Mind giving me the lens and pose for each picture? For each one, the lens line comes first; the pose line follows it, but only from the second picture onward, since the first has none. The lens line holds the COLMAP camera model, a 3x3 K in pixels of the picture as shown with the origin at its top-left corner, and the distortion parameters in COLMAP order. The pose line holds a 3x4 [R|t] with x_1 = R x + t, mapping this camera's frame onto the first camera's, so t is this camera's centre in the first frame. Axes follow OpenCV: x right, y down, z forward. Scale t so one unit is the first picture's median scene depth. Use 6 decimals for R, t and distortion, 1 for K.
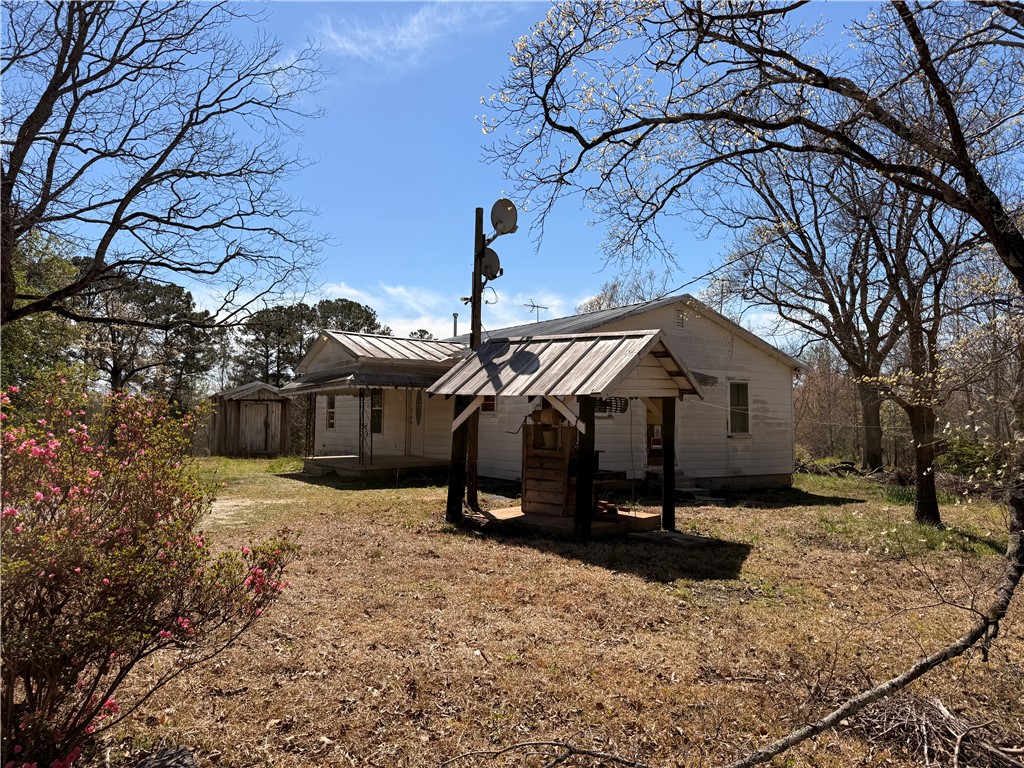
lens RADIAL K [[710.7, 0, 512.0], [0, 710.7, 384.0], [0, 0, 1]] dist [0.100310, 0.000112]
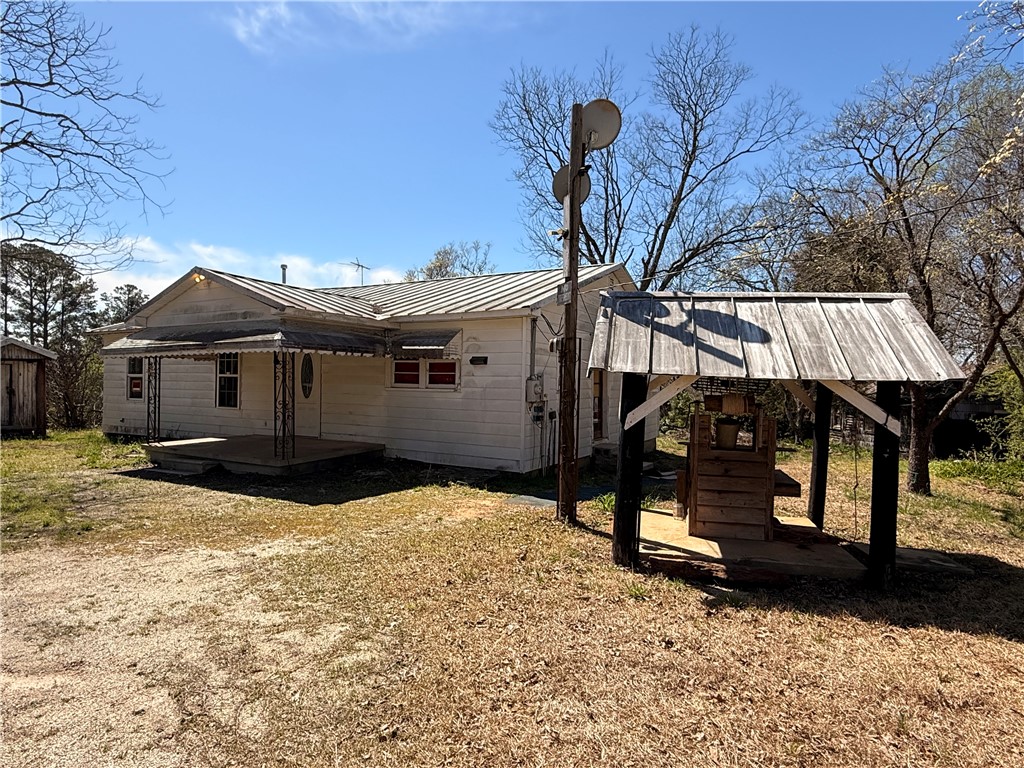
lens RADIAL K [[594.6, 0, 512.0], [0, 594.6, 384.0], [0, 0, 1]] dist [0.000630, 0.000191]
pose [[0.892627, 0.000871, 0.450796, -0.263395], [-0.028356, 0.998126, 0.054219, -0.000894], [-0.449904, -0.061180, 0.890979, 0.351255]]
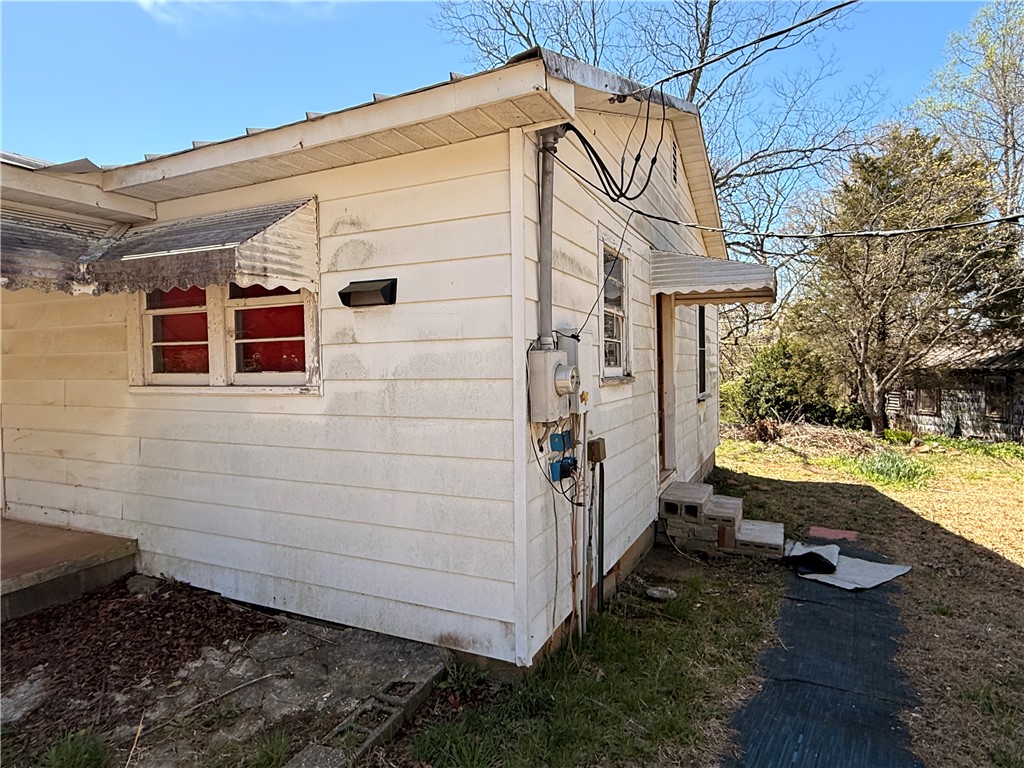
lens RADIAL K [[594.6, 0, 512.0], [0, 594.6, 384.0], [0, 0, 1]] dist [0.000630, 0.000191]
pose [[0.863137, -0.044408, 0.503013, -0.067016], [-0.000004, 0.996125, 0.087948, 0.022409], [-0.504970, -0.075913, 0.859792, 0.741661]]
